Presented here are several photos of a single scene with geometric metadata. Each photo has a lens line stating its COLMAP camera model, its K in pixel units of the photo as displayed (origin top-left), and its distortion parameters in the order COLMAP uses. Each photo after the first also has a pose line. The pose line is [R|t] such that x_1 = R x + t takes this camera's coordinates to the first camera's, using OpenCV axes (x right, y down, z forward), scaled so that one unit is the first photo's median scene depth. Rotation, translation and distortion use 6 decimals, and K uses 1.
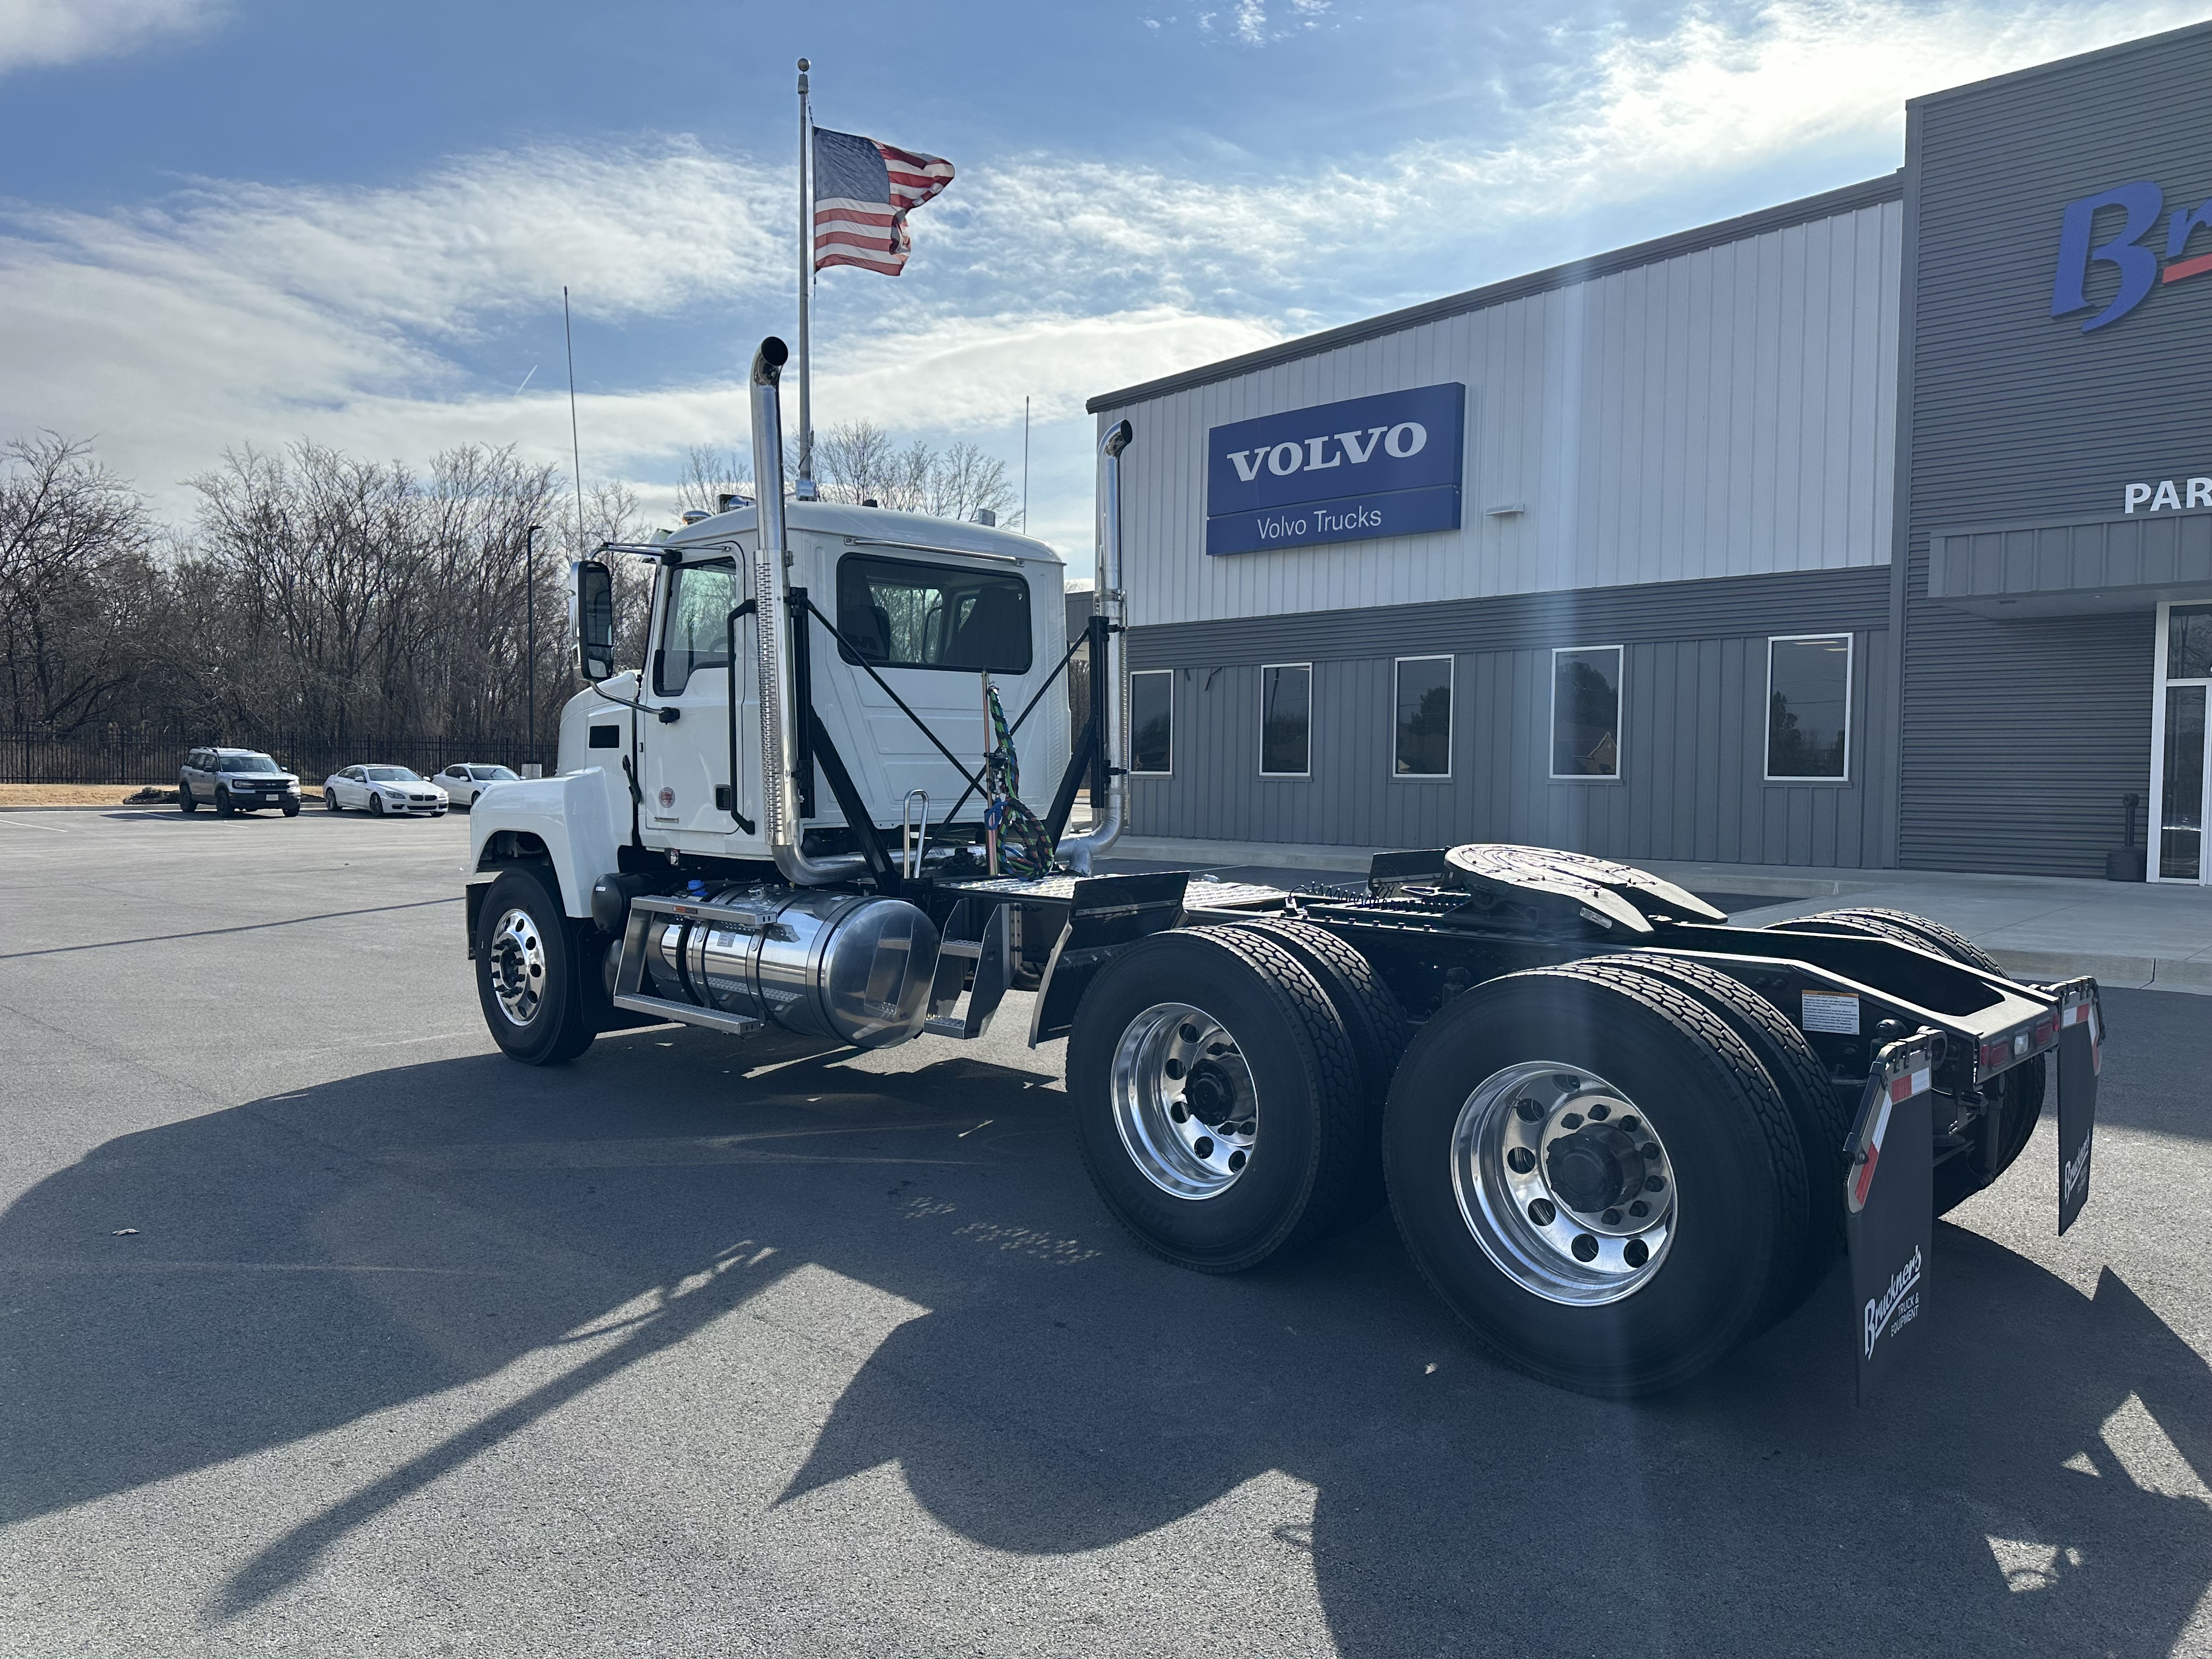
lens RADIAL K [[1573.2, 0, 1102.8], [0, 1573.2, 830.5], [0, 0, 1]] dist [0.030056, -0.023984]
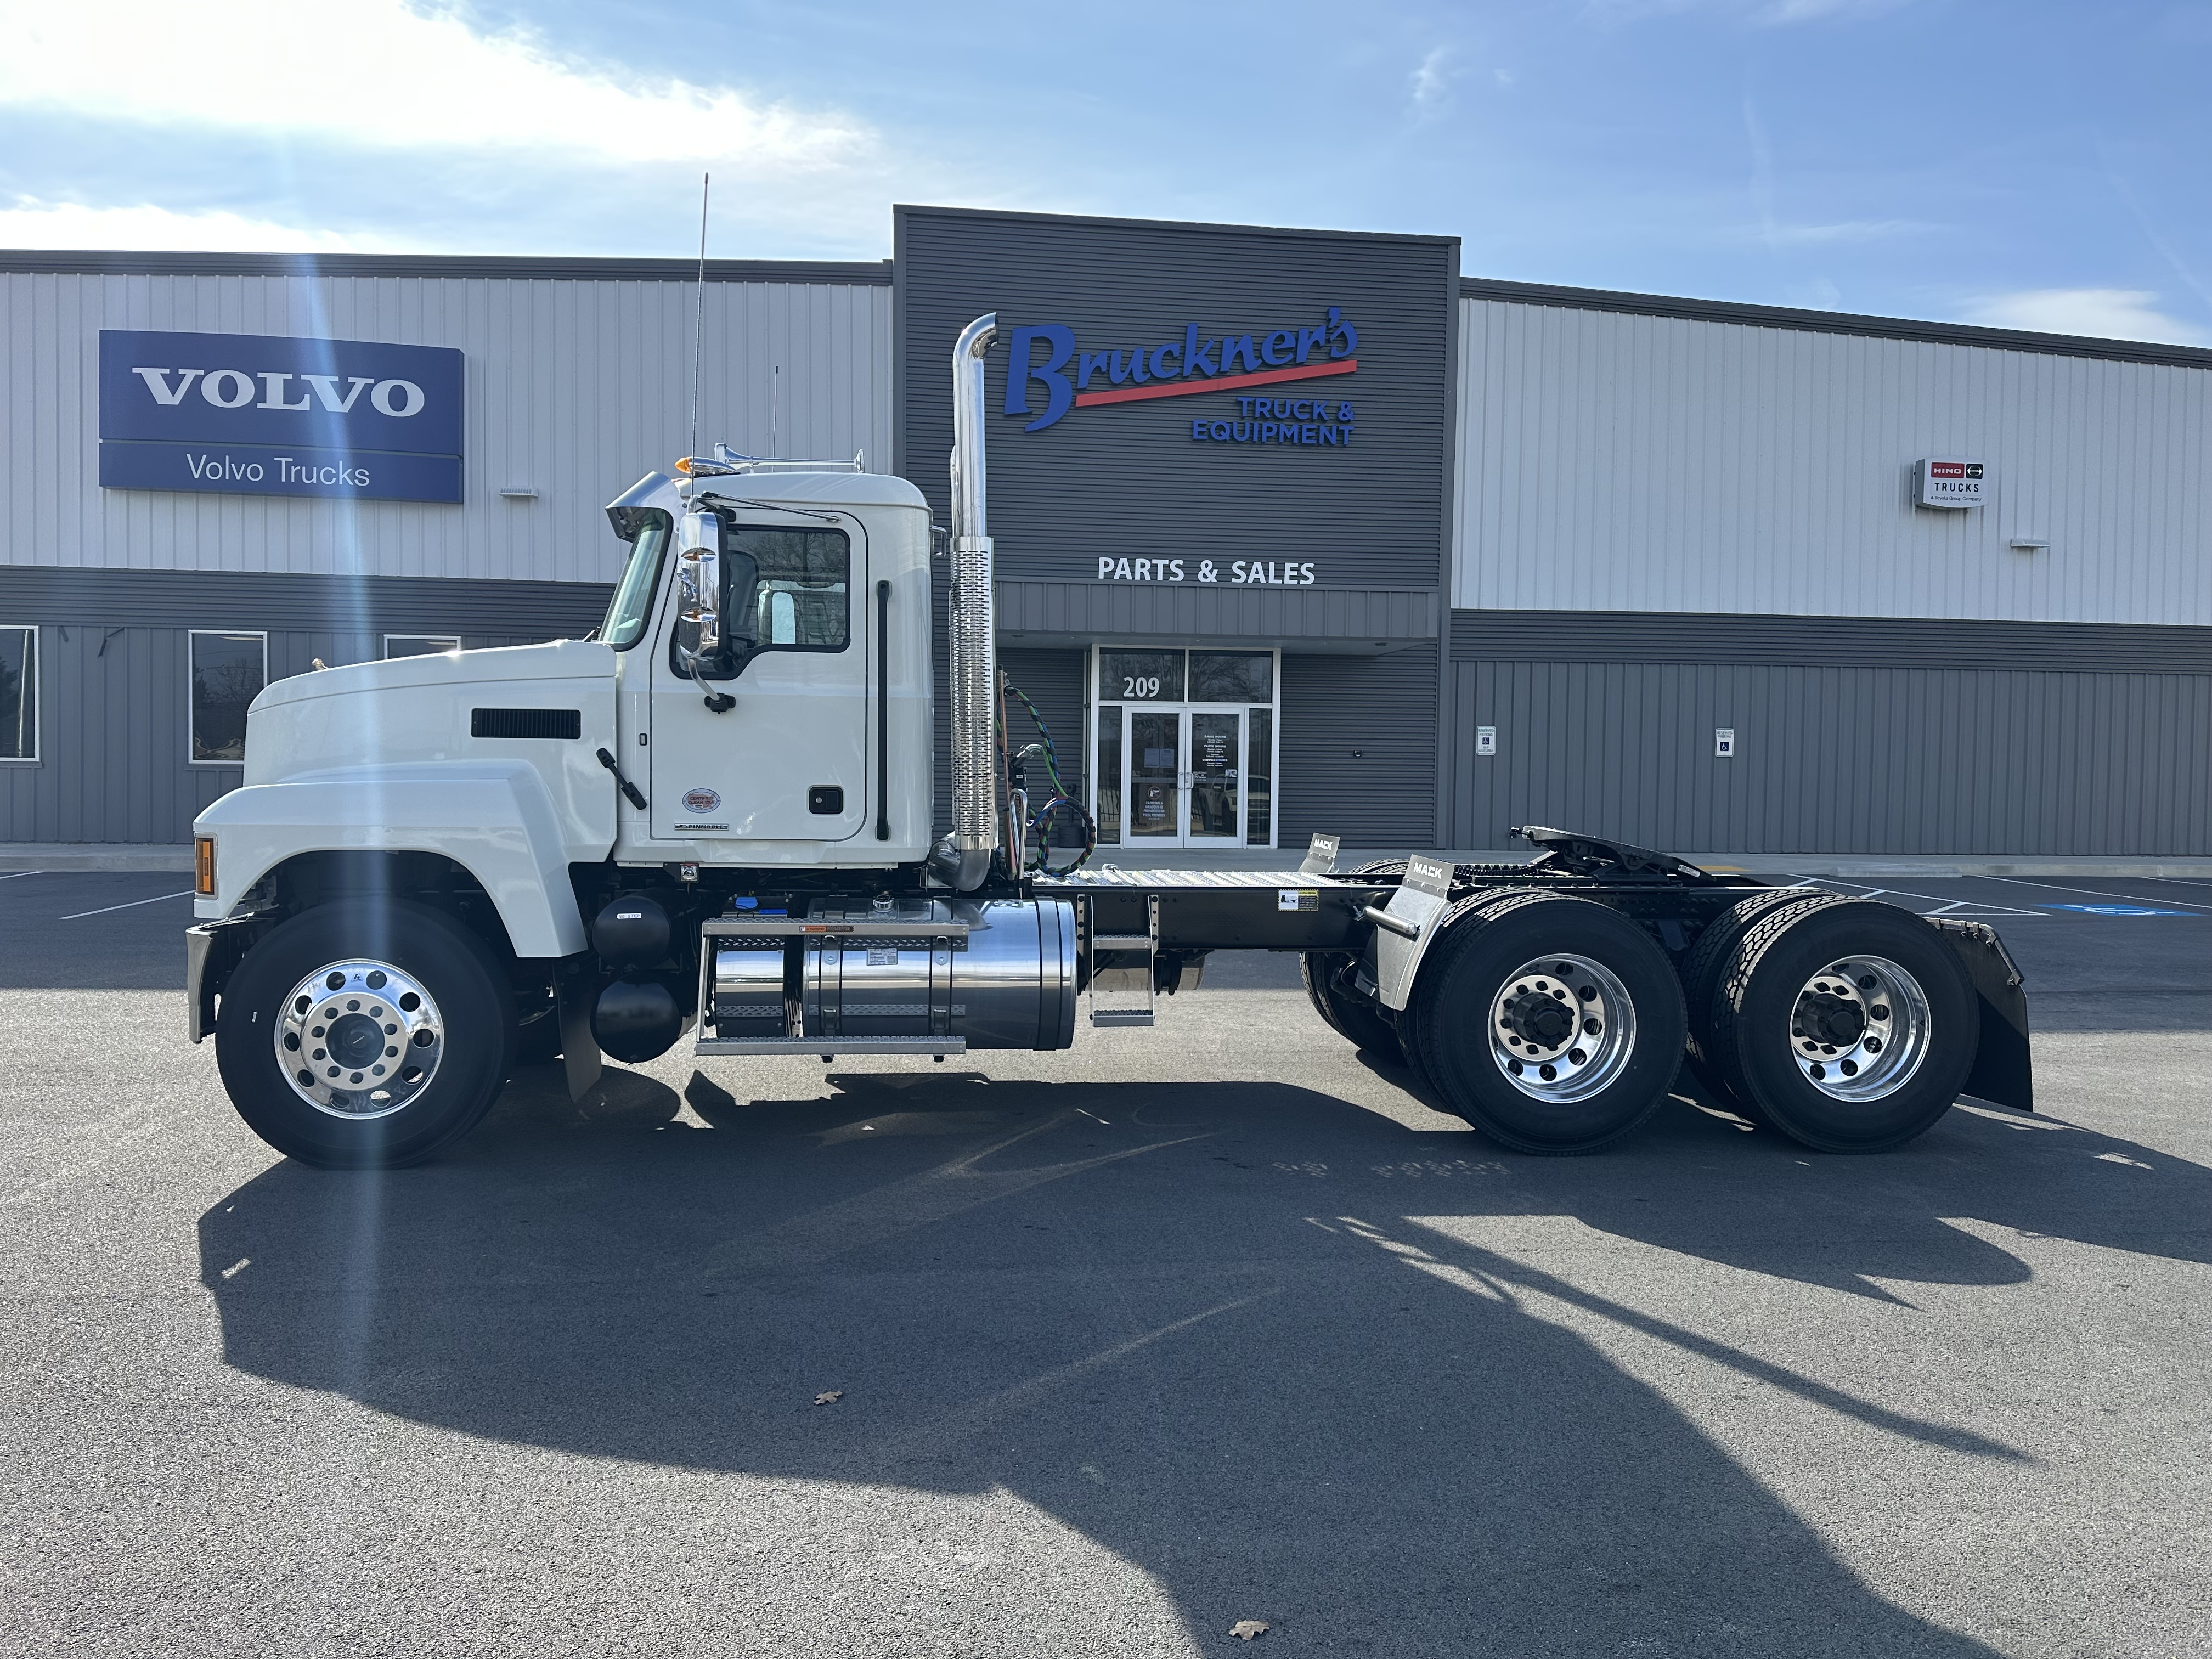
lens RADIAL K [[1573.2, 0, 1042.5], [0, 1573.2, 882.0], [0, 0, 1]] dist [0.030056, -0.023984]
pose [[0.628811, -0.051370, 0.775859, -0.777015], [0.018587, 0.998523, 0.051048, -0.016724], [-0.777336, -0.017679, 0.628837, 0.320076]]
